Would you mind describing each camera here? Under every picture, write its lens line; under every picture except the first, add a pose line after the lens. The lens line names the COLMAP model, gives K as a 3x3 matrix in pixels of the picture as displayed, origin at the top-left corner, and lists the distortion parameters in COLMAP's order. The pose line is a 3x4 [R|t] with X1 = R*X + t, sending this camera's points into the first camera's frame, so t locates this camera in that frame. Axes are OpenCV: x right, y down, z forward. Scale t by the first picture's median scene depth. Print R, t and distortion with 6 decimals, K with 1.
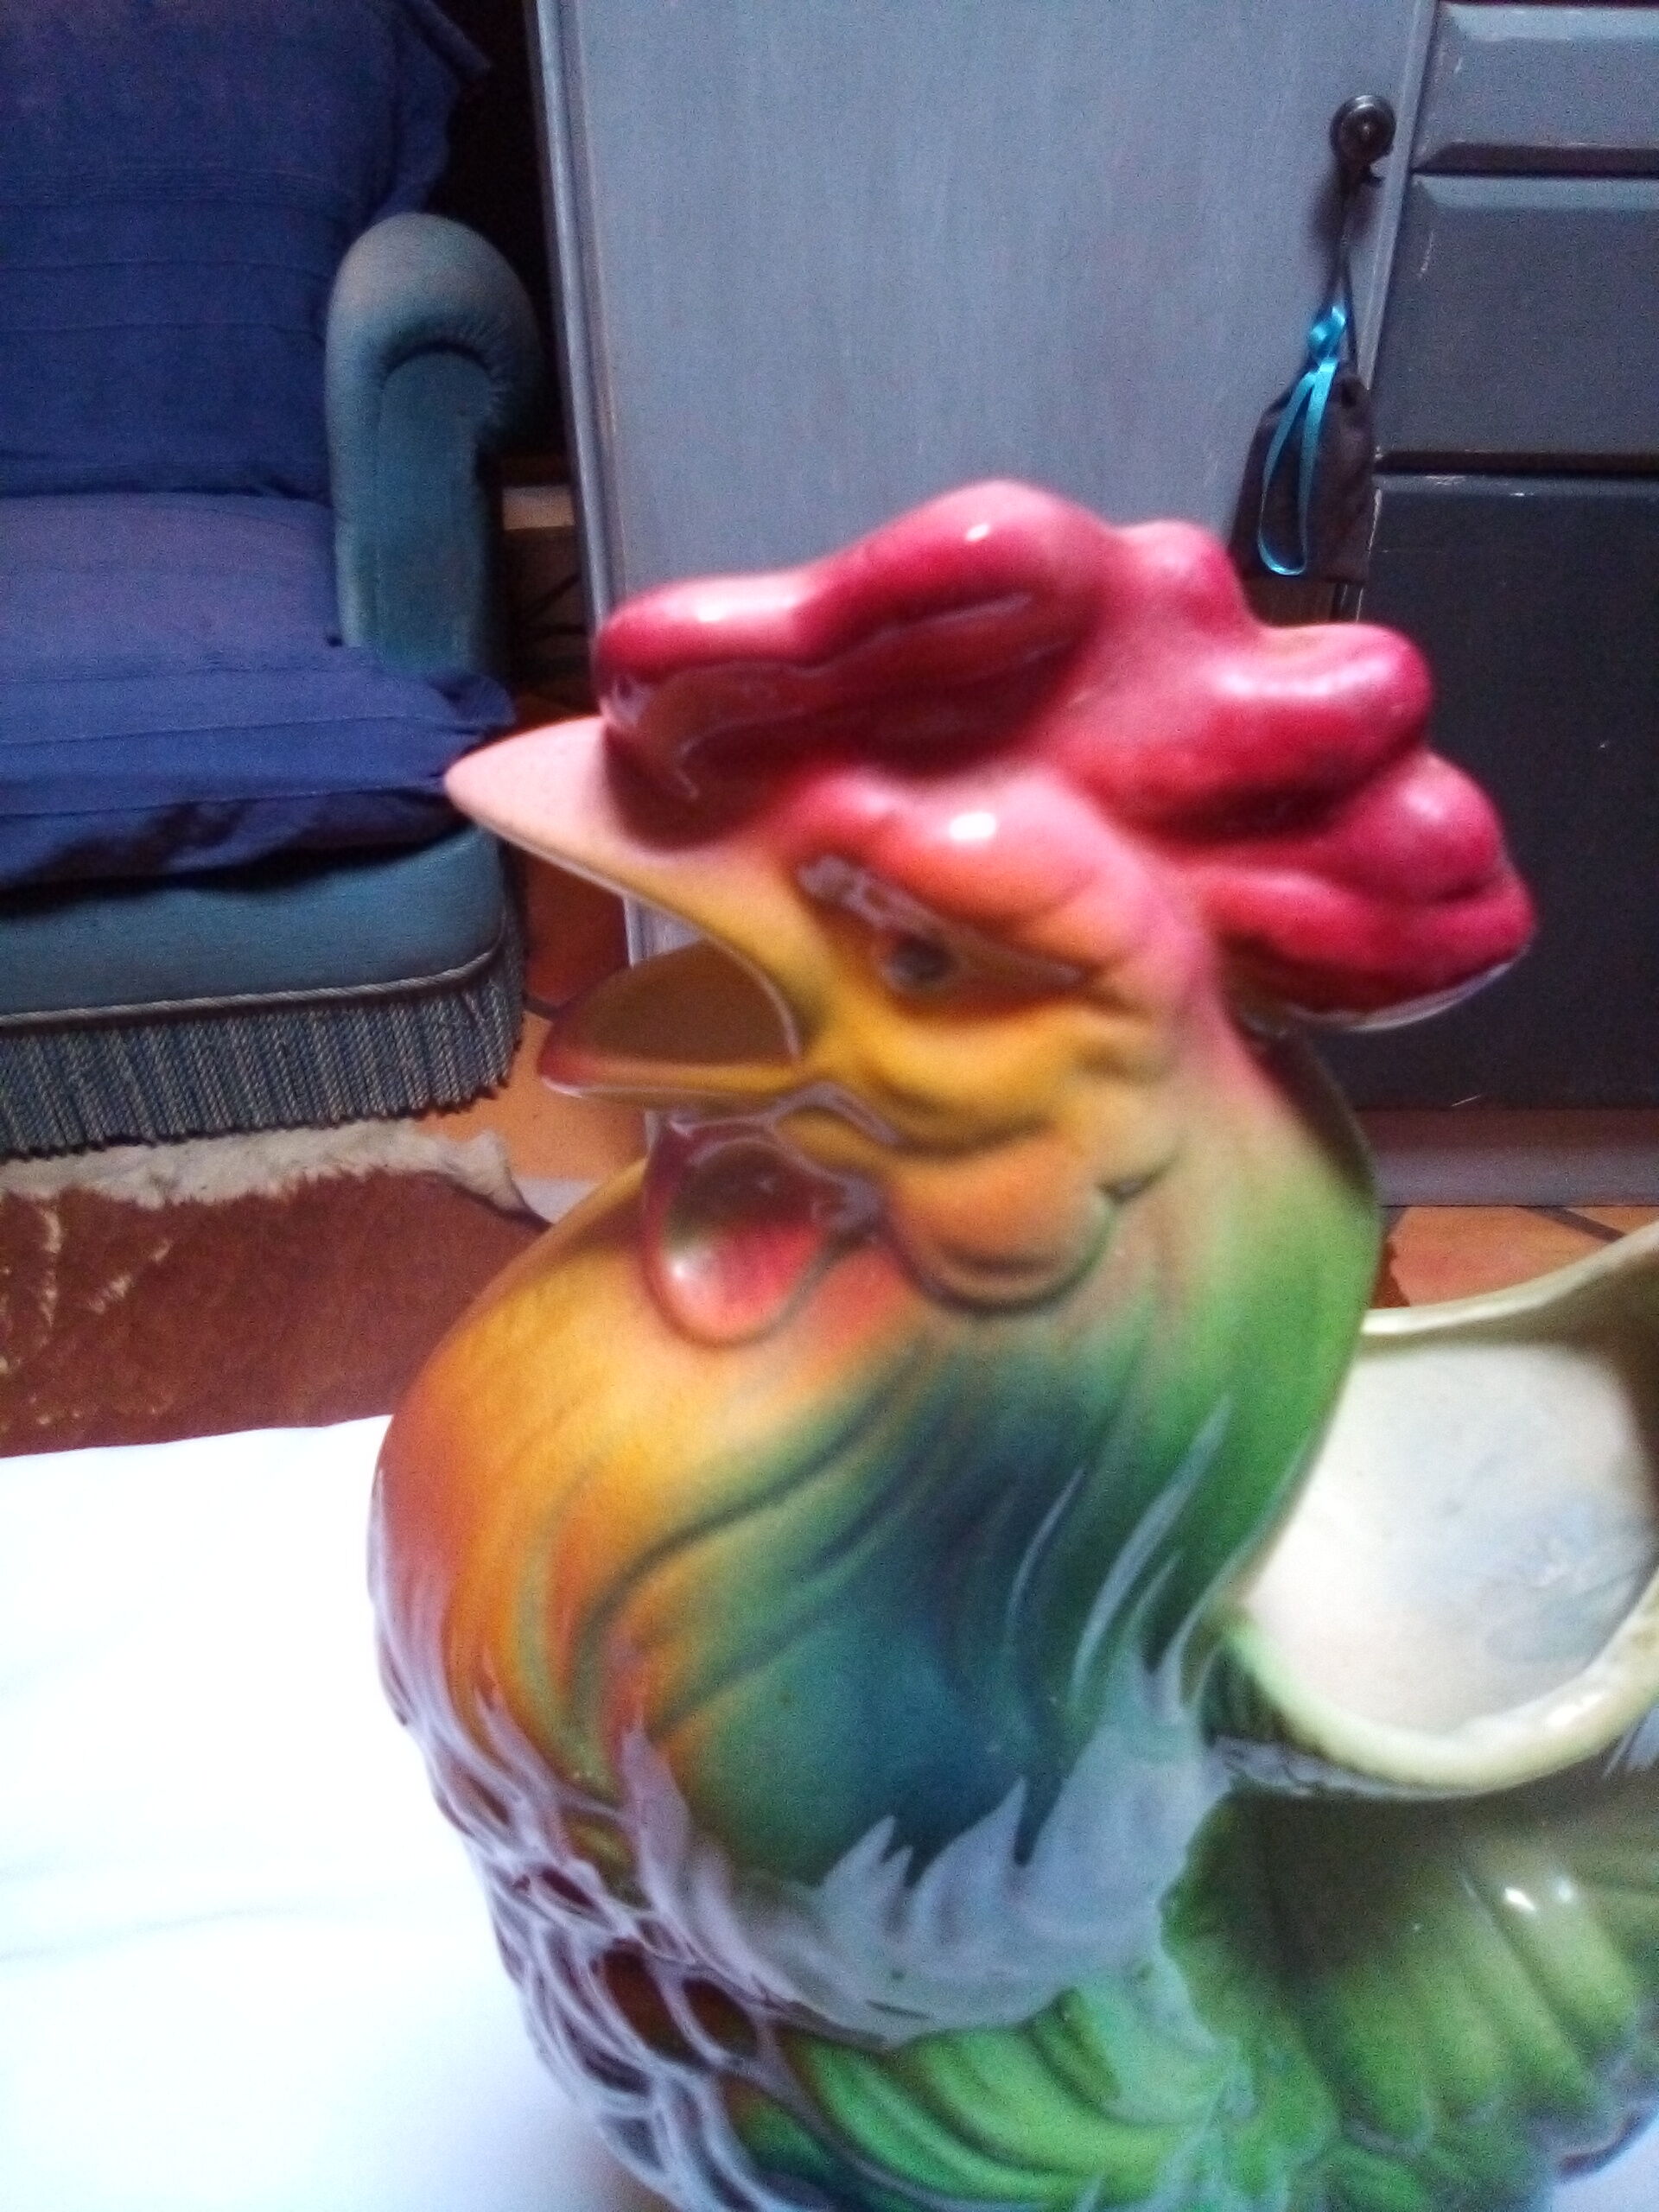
lens RADIAL K [[1804.8, 0, 829.5], [0, 1804.8, 1106.0], [0, 0, 1]] dist [0.071026, -0.101237]
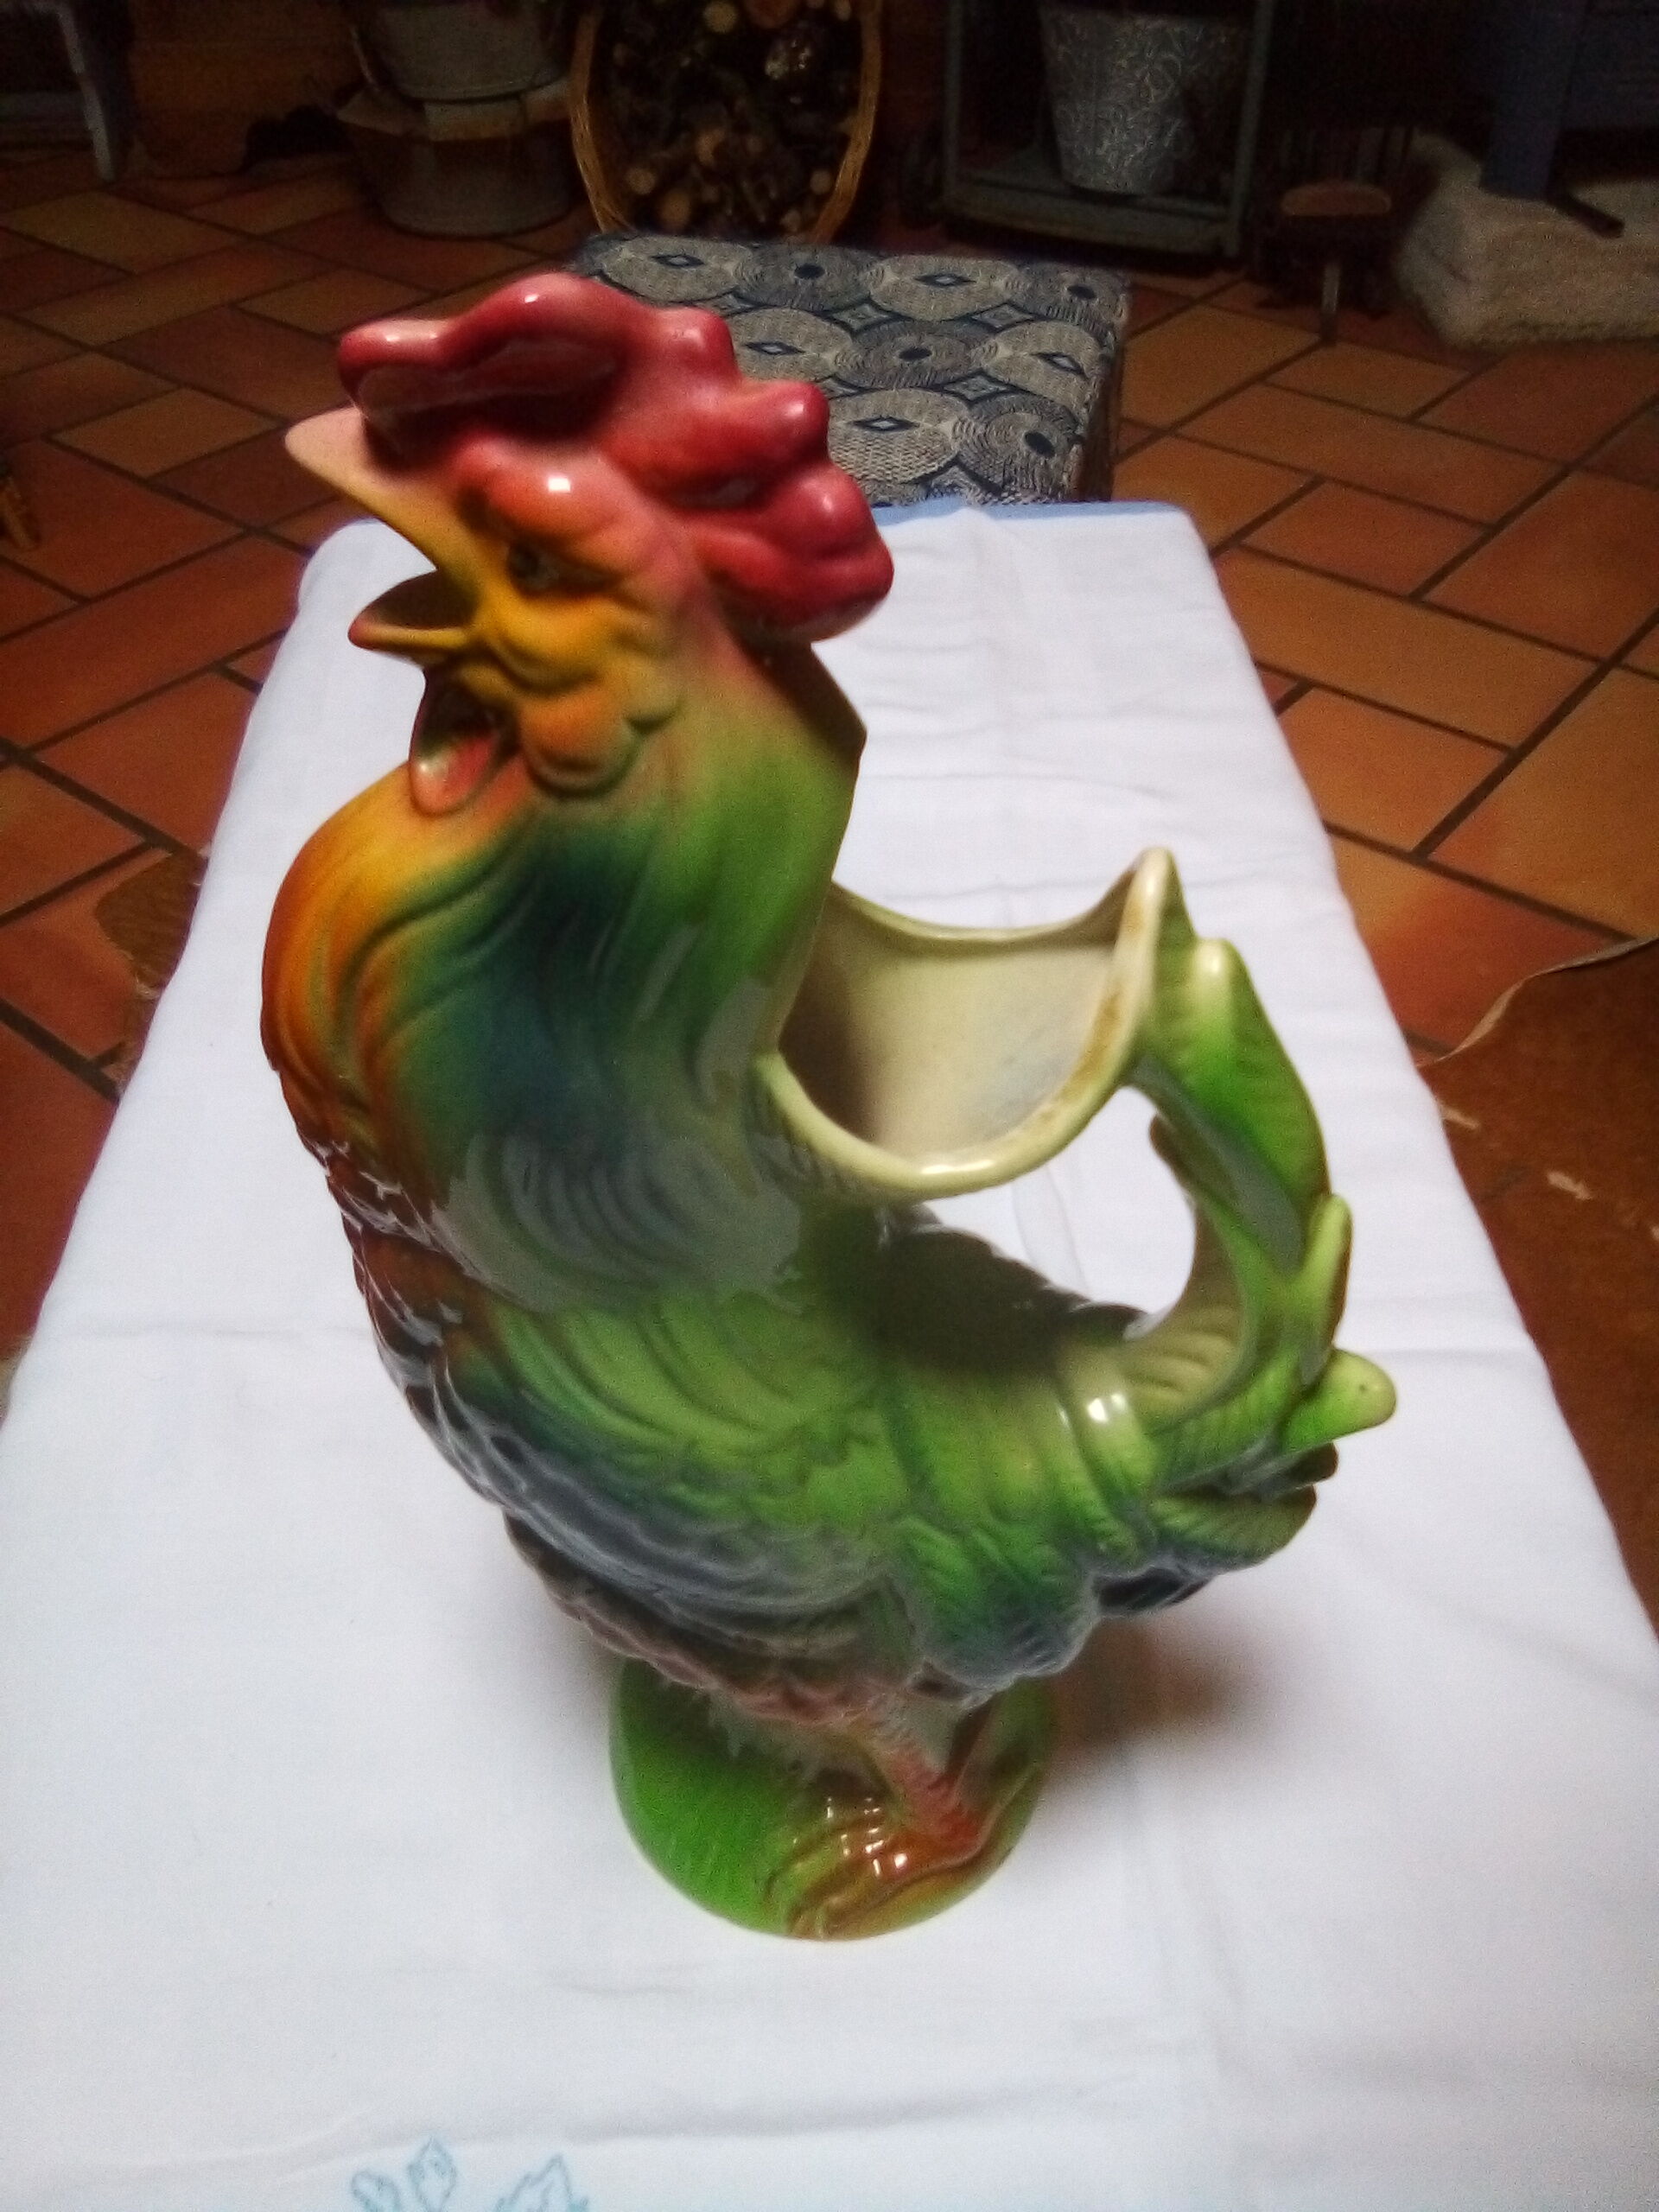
lens RADIAL K [[1804.8, 0, 829.5], [0, 1804.8, 1106.0], [0, 0, 1]] dist [0.071026, -0.101237]
pose [[0.979420, 0.136508, -0.148669, 0.614479], [-0.125431, 0.988746, 0.081538, 0.231282], [0.158126, -0.061212, 0.985520, -0.619167]]
